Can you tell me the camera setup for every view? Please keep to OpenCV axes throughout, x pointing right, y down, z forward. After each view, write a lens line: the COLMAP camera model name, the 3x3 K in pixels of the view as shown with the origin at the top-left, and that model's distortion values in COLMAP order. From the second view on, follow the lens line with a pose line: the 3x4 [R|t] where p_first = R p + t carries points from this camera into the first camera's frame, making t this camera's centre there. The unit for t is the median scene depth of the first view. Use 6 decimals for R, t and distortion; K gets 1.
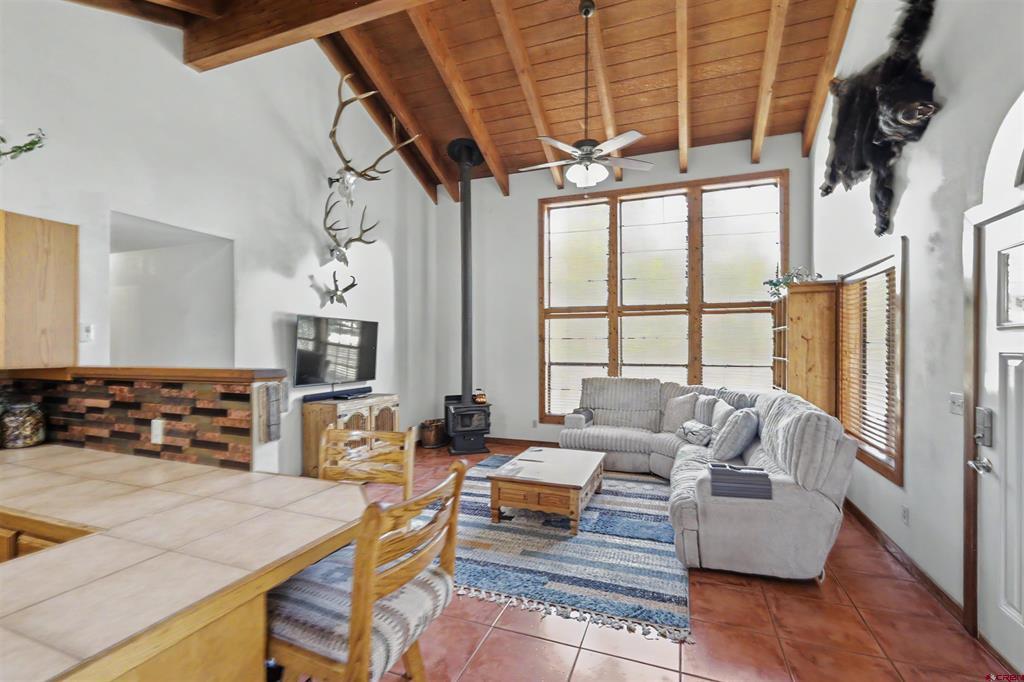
lens RADIAL K [[450.4, 0, 503.6], [0, 450.4, 350.7], [0, 0, 1]] dist [0.003333, -0.000478]
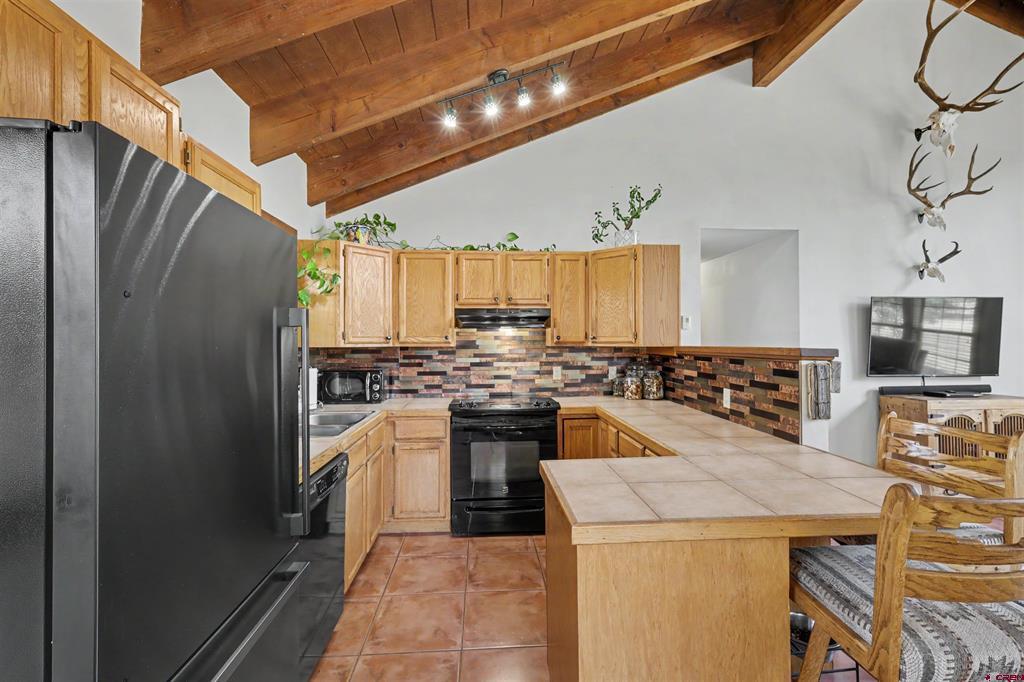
lens RADIAL K [[450.4, 0, 520.5], [0, 450.4, 337.1], [0, 0, 1]] dist [0.003333, -0.000478]
pose [[0.433505, -0.009779, -0.901098, 0.051290], [-0.001420, 0.999932, -0.011534, 0.013379], [0.901150, 0.006280, 0.433462, -0.022836]]
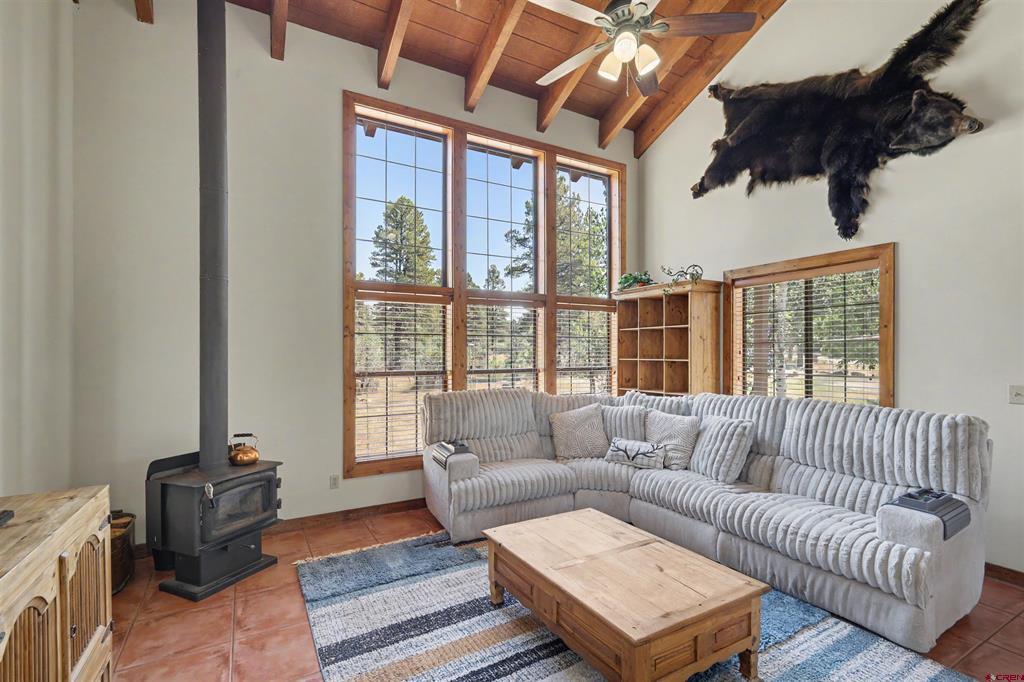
lens RADIAL K [[475.9, 0, 513.4], [0, 475.9, 350.6], [0, 0, 1]] dist [0.011971, -0.001752]
pose [[0.630185, 0.004517, 0.776432, -0.383746], [0.008006, 0.999892, -0.012315, 0.009206], [-0.776403, 0.013977, 0.630081, 0.671720]]
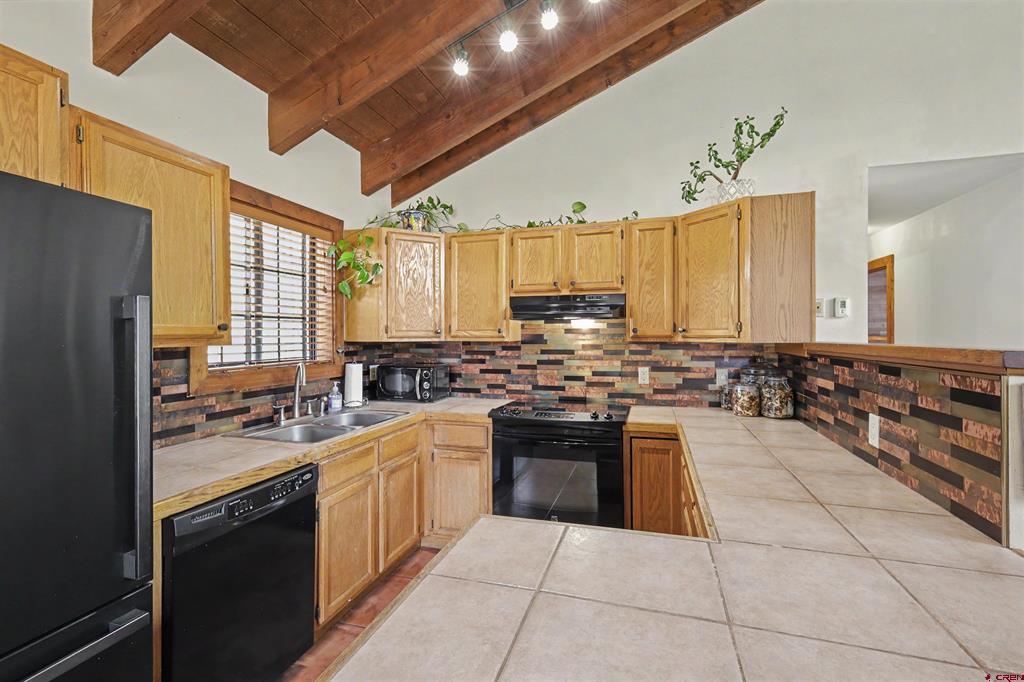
lens RADIAL K [[450.4, 0, 518.4], [0, 450.4, 334.0], [0, 0, 1]] dist [0.003333, -0.000478]
pose [[0.076778, -0.002013, -0.997046, -0.036416], [-0.001261, 0.999997, -0.002117, 0.011266], [0.997047, 0.001420, 0.076775, 0.182745]]
